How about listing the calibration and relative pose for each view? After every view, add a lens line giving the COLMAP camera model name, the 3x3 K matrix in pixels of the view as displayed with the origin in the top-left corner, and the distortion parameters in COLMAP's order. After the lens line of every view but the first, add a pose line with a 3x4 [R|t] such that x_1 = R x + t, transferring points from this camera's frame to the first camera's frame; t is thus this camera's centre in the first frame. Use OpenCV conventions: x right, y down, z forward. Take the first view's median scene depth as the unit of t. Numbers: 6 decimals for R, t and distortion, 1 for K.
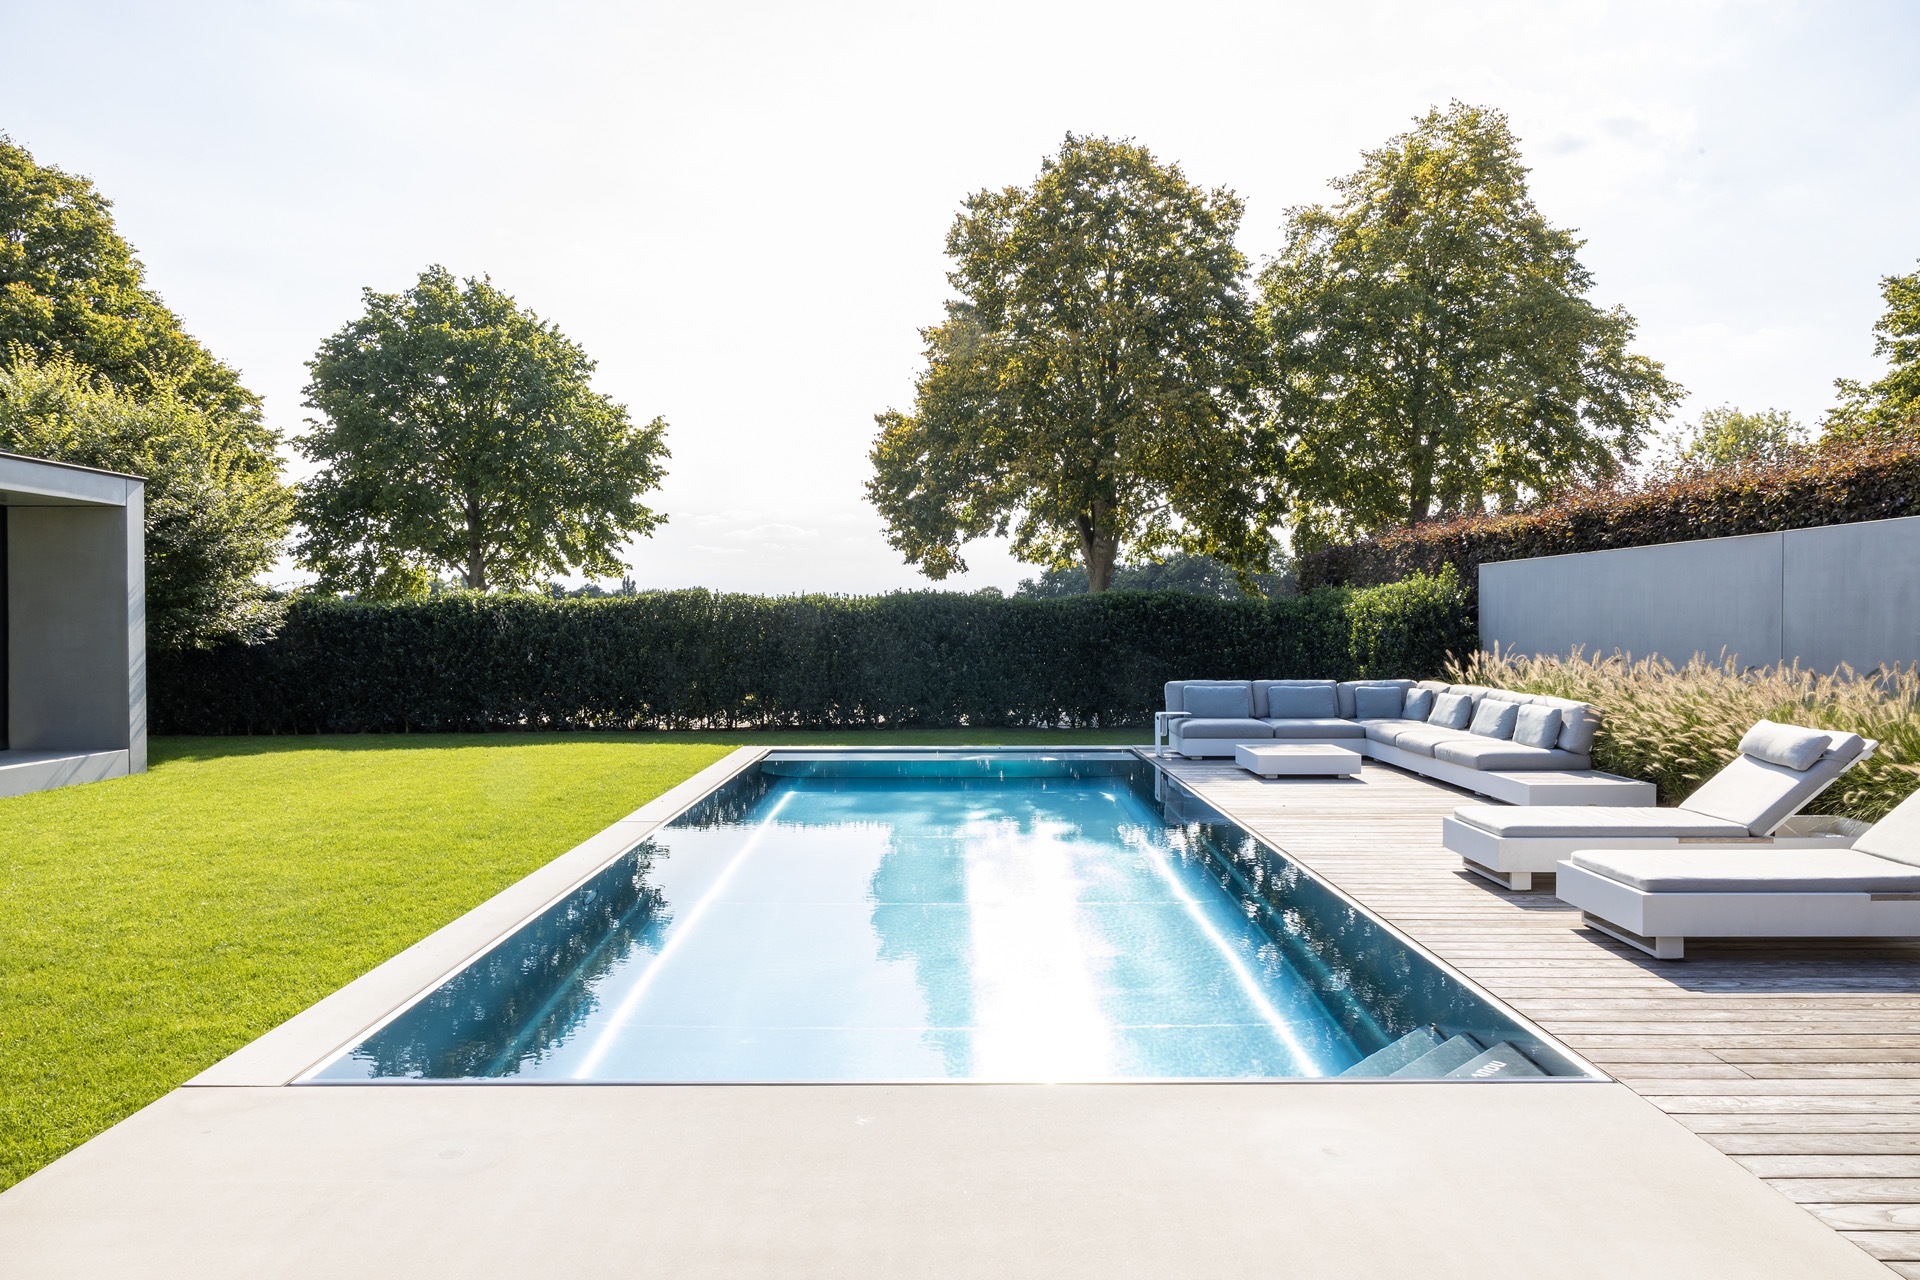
lens RADIAL K [[1281.1, 0, 958.3], [0, 1281.1, 646.0], [0, 0, 1]] dist [0.001439, -0.002466]
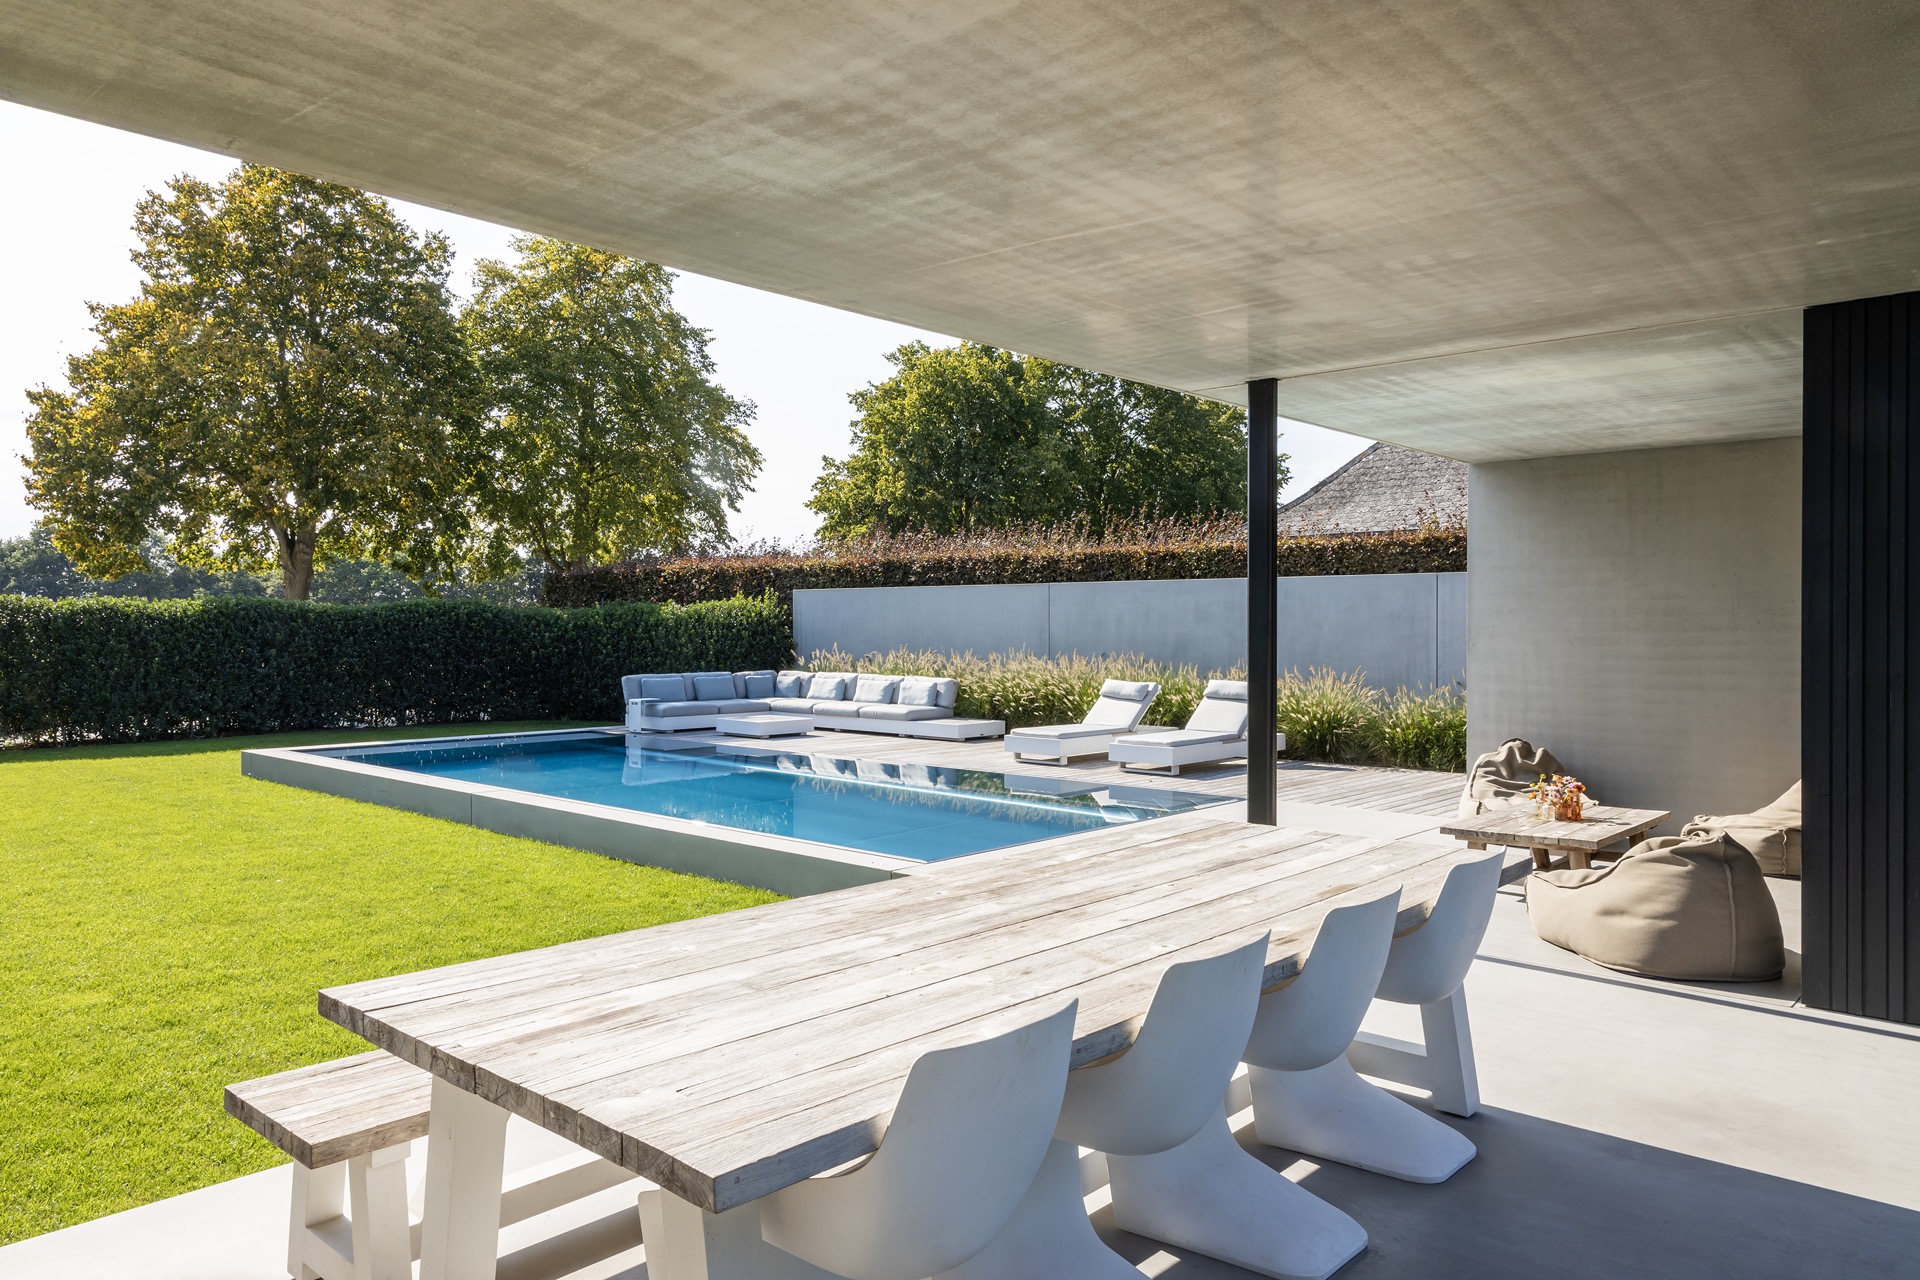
lens RADIAL K [[1281.1, 0, 958.8], [0, 1281.1, 639.8], [0, 0, 1]] dist [0.001439, -0.002466]
pose [[0.670969, -0.003781, 0.741476, -0.309790], [0.009653, 0.999947, -0.003636, -0.000397], [-0.741423, 0.009597, 0.670970, -0.062859]]
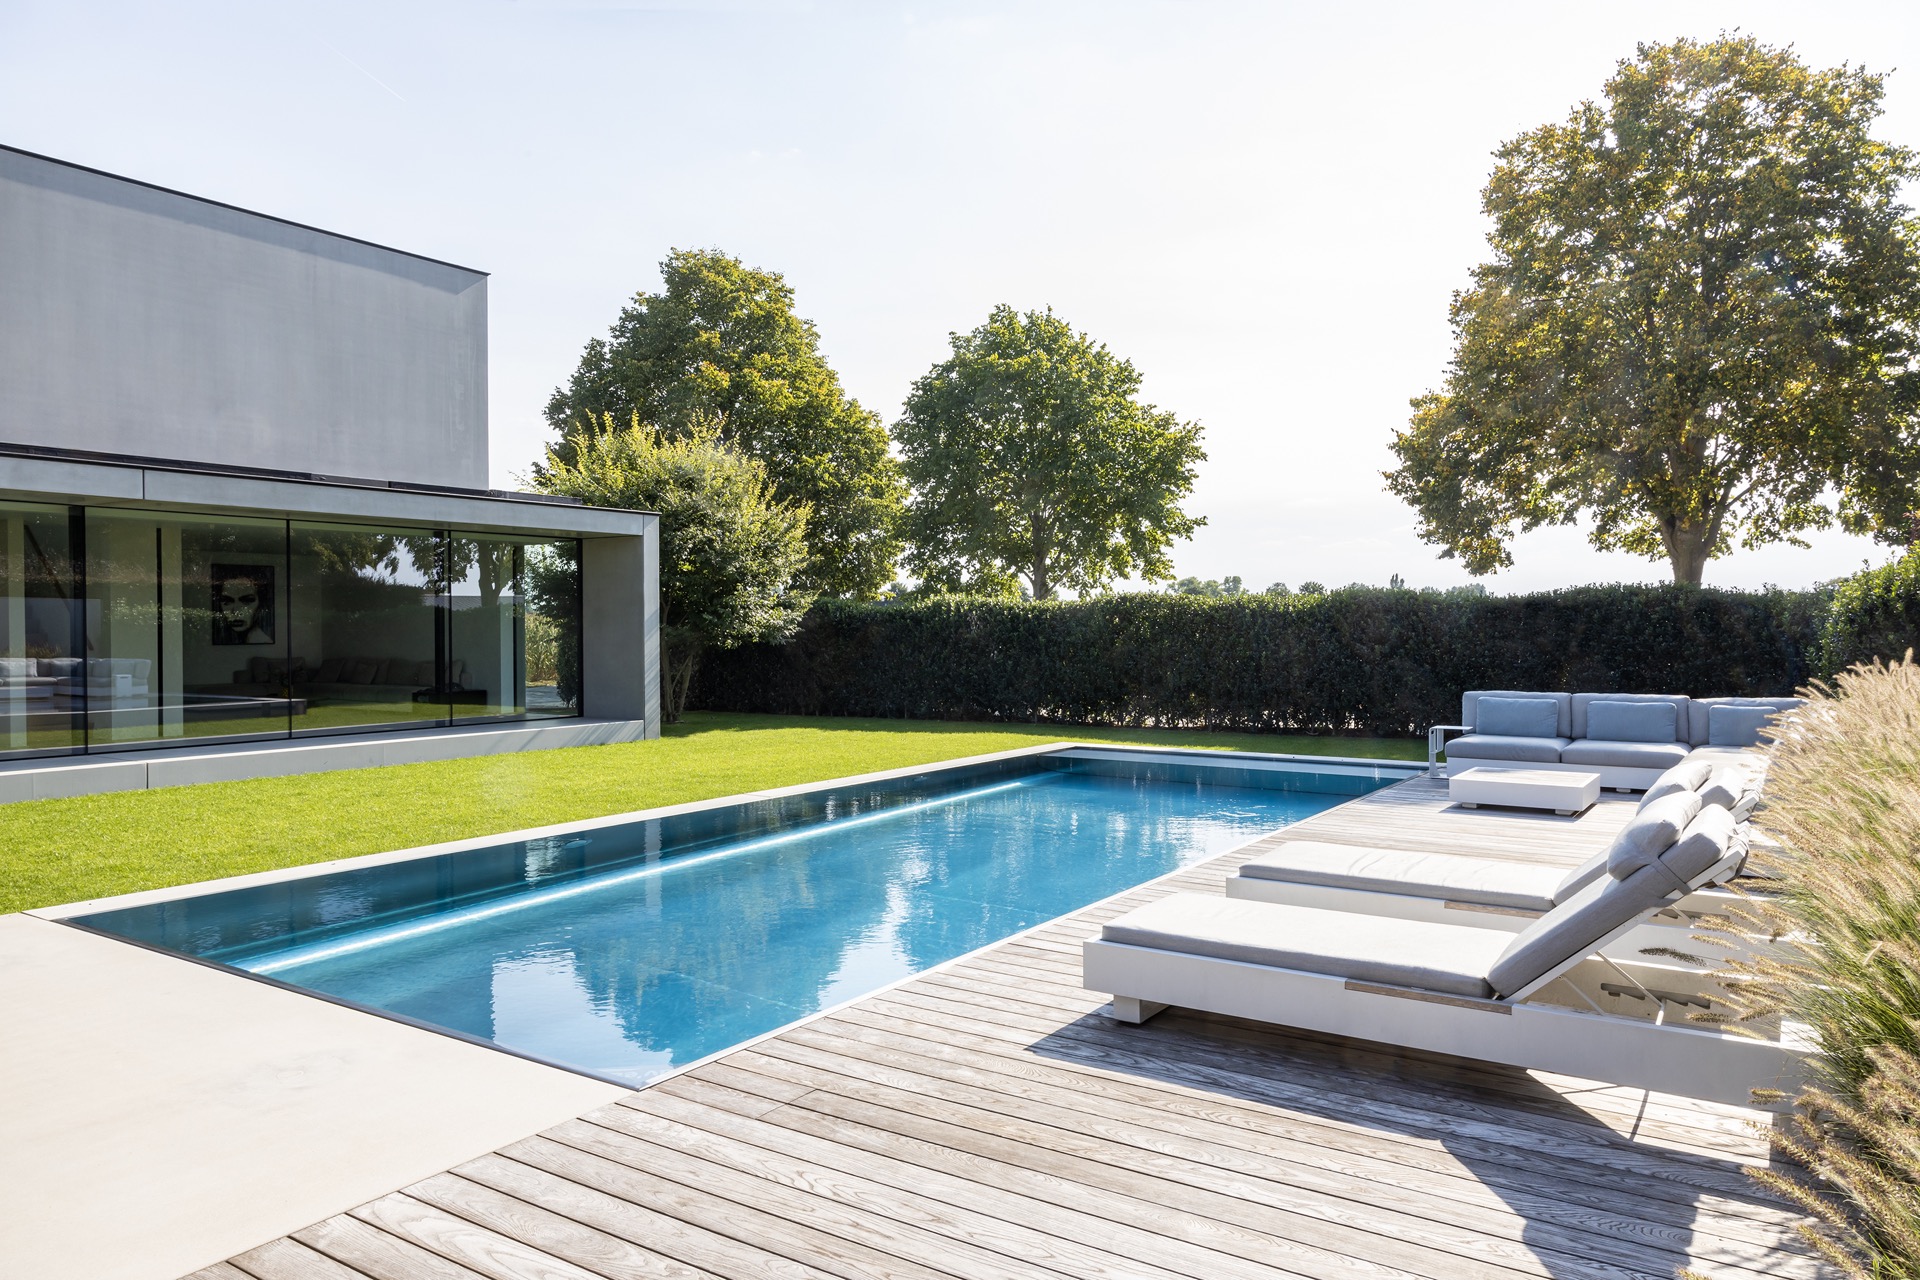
lens RADIAL K [[1281.1, 0, 957.1], [0, 1281.1, 650.8], [0, 0, 1]] dist [0.001439, -0.002466]
pose [[0.829866, 0.011141, -0.557852, 0.196569], [-0.008720, 0.999937, 0.006999, -0.001550], [0.557895, -0.000944, 0.829911, 0.048475]]
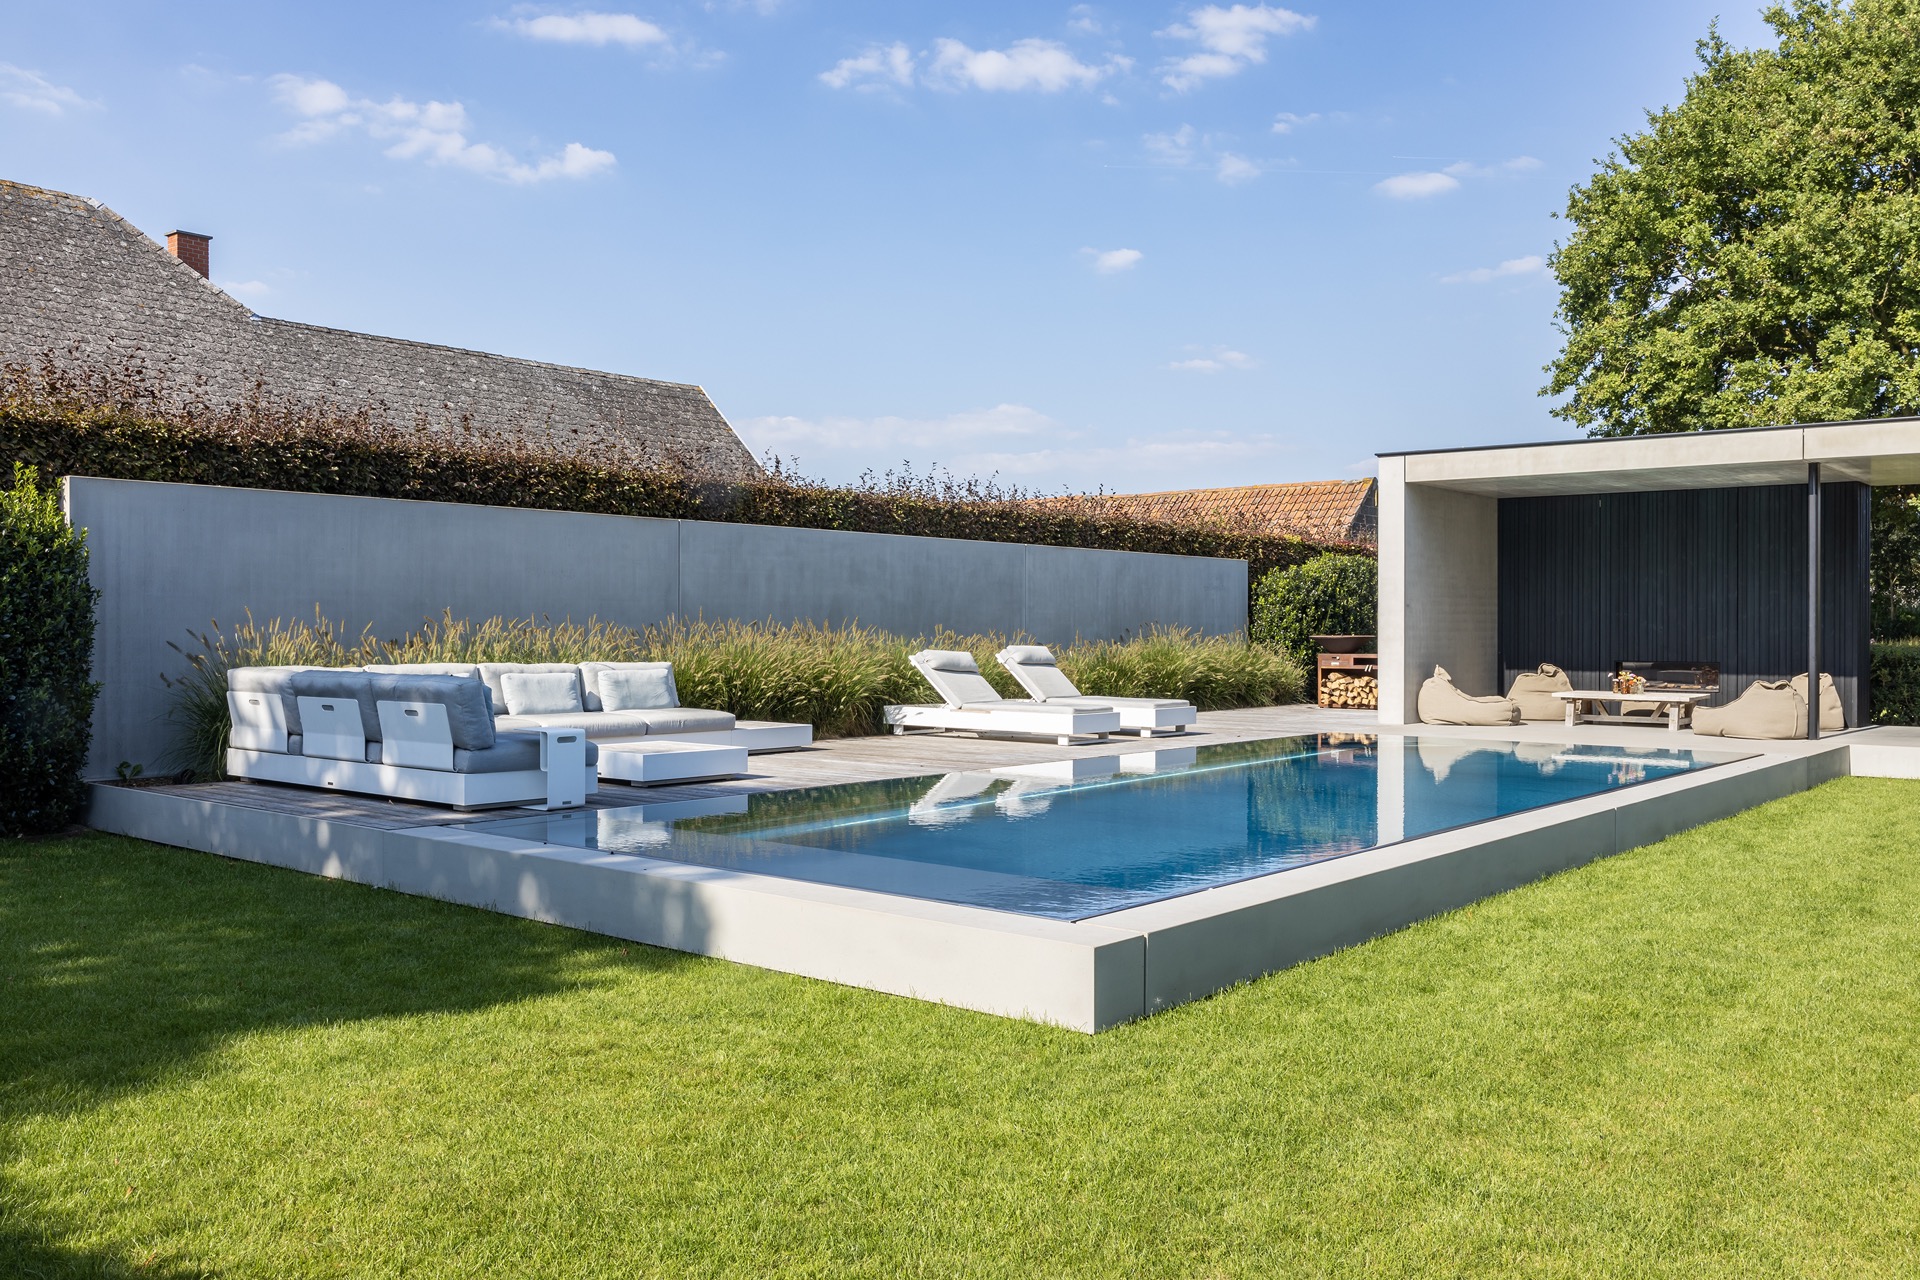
lens RADIAL K [[1573.2, 0, 957.8], [0, 1573.2, 653.4], [0, 0, 1]] dist [-0.008571, 0.011447]
pose [[-0.767230, -0.010593, 0.641284, -0.214196], [0.009801, 0.999553, 0.028236, 0.001054], [-0.641297, 0.027949, -0.766784, 0.740514]]
